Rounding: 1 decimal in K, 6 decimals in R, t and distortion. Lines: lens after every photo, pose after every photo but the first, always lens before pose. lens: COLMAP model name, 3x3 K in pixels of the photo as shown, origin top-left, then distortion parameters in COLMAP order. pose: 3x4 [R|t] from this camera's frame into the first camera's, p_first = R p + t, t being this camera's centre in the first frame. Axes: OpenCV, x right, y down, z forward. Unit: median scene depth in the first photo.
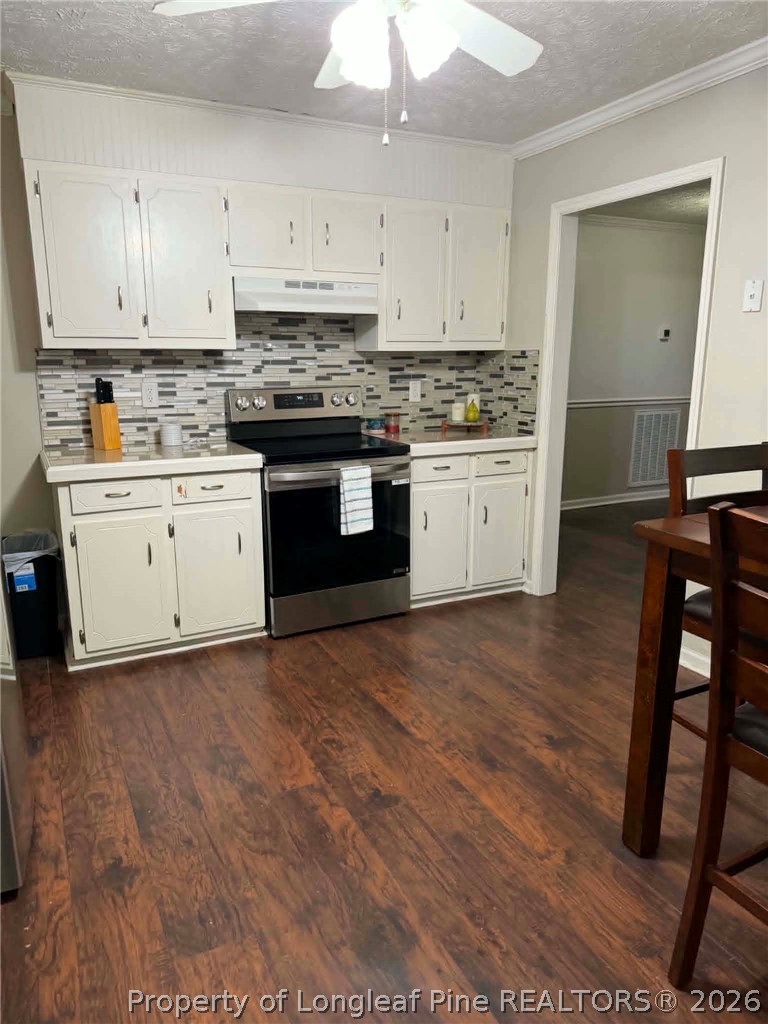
lens RADIAL K [[736.6, 0, 384.0], [0, 736.6, 512.0], [0, 0, 1]] dist [0.086867, -0.089644]
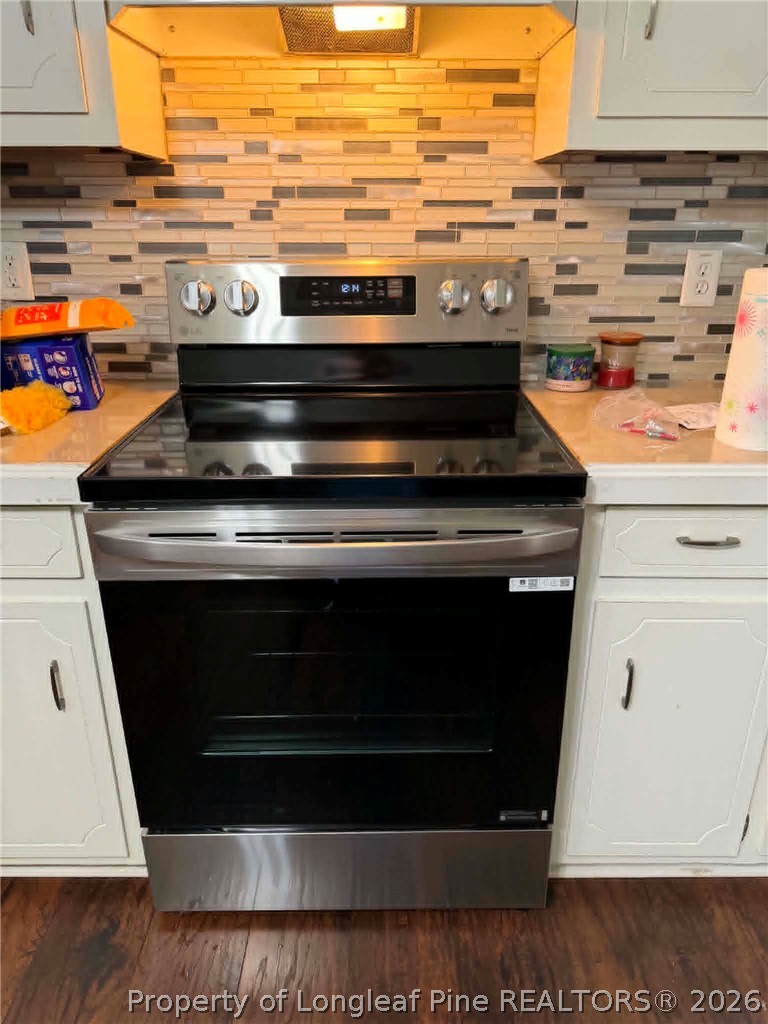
lens RADIAL K [[762.2, 0, 384.0], [0, 762.2, 512.0], [0, 0, 1]] dist [0.044204, -0.100784]
pose [[0.896751, 0.164428, -0.410854, 0.085917], [-0.094043, 0.978011, 0.186146, -0.118016], [0.432428, -0.128289, 0.892496, 0.646083]]
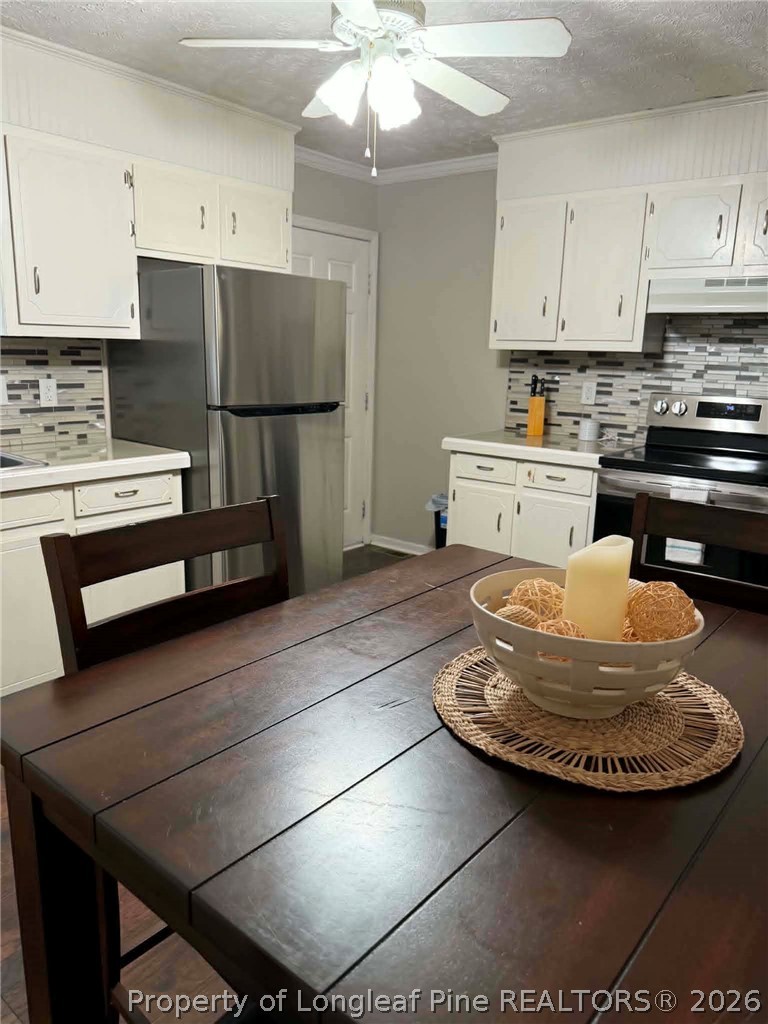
lens RADIAL K [[736.6, 0, 384.0], [0, 736.6, 512.0], [0, 0, 1]] dist [0.086867, -0.089644]
pose [[0.438844, 0.212299, -0.873124, 0.523469], [-0.219181, 0.967629, 0.125115, -0.055677], [0.871422, 0.136466, 0.471170, 0.233875]]
